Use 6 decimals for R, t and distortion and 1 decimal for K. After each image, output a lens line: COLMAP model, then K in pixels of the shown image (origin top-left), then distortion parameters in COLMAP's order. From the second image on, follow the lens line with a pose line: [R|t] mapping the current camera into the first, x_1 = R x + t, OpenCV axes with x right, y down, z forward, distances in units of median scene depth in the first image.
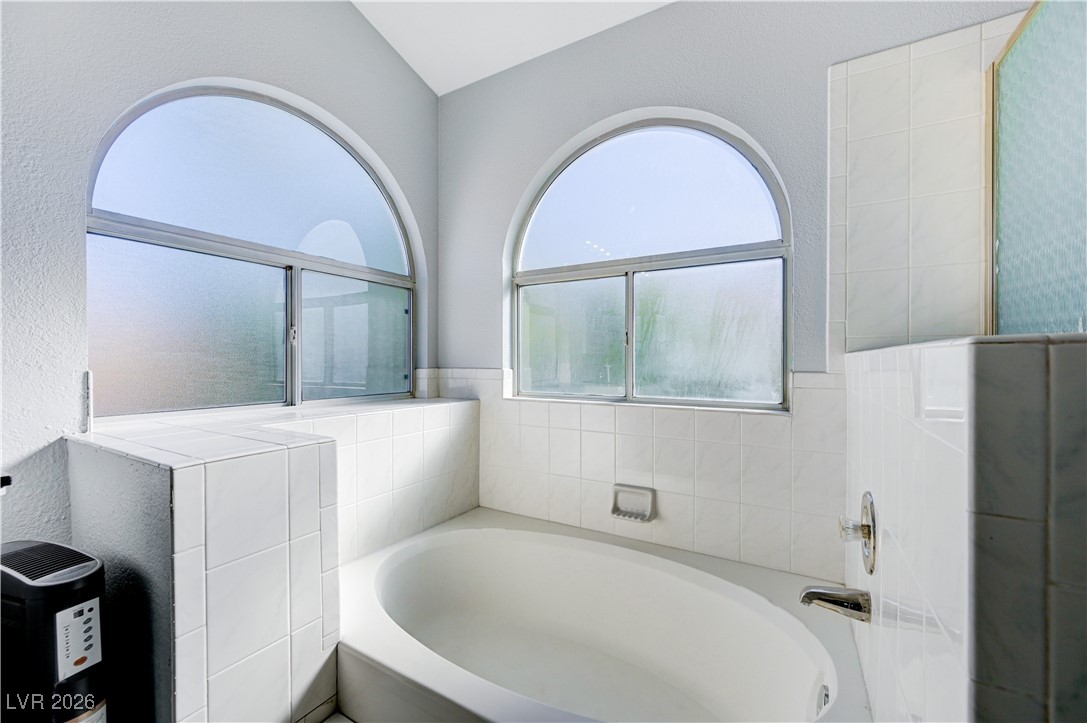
lens RADIAL K [[431.0, 0, 543.5], [0, 431.0, 361.5], [0, 0, 1]] dist [0.000227, 0.000376]
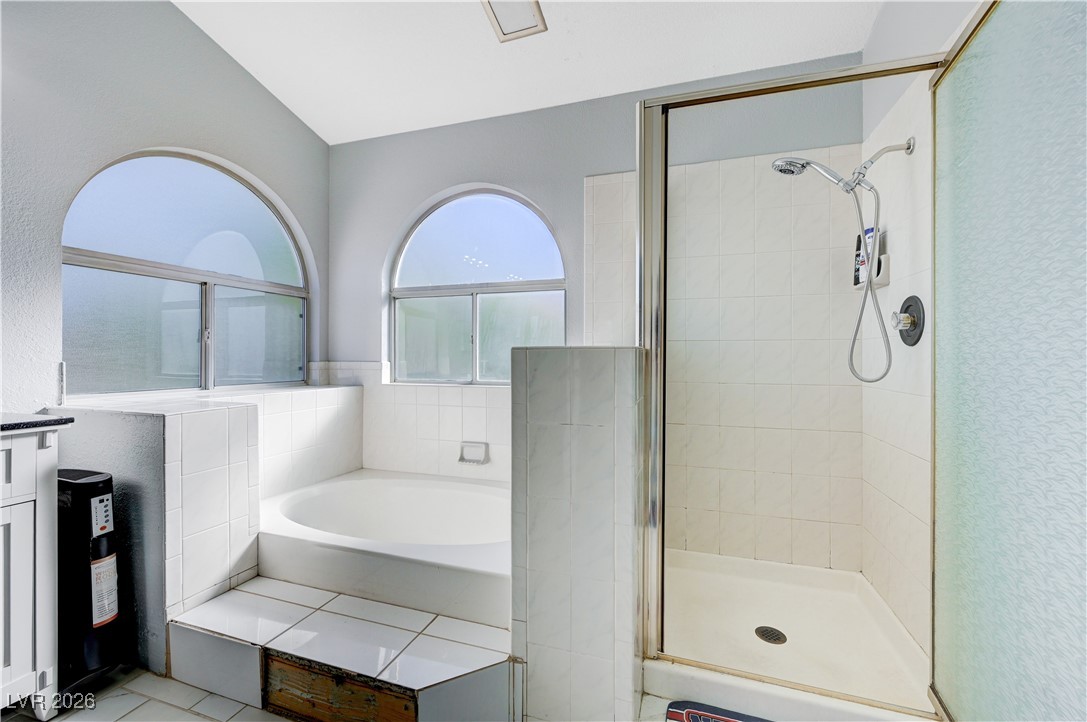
lens RADIAL K [[439.8, 0, 545.4], [0, 439.8, 353.7], [0, 0, 1]] dist [-0.000857, -0.000199]
pose [[0.976815, 0.001129, 0.214083, 0.111007], [0.000604, 0.999968, -0.008030, 0.004010], [-0.214085, 0.007973, 0.976782, -0.434887]]
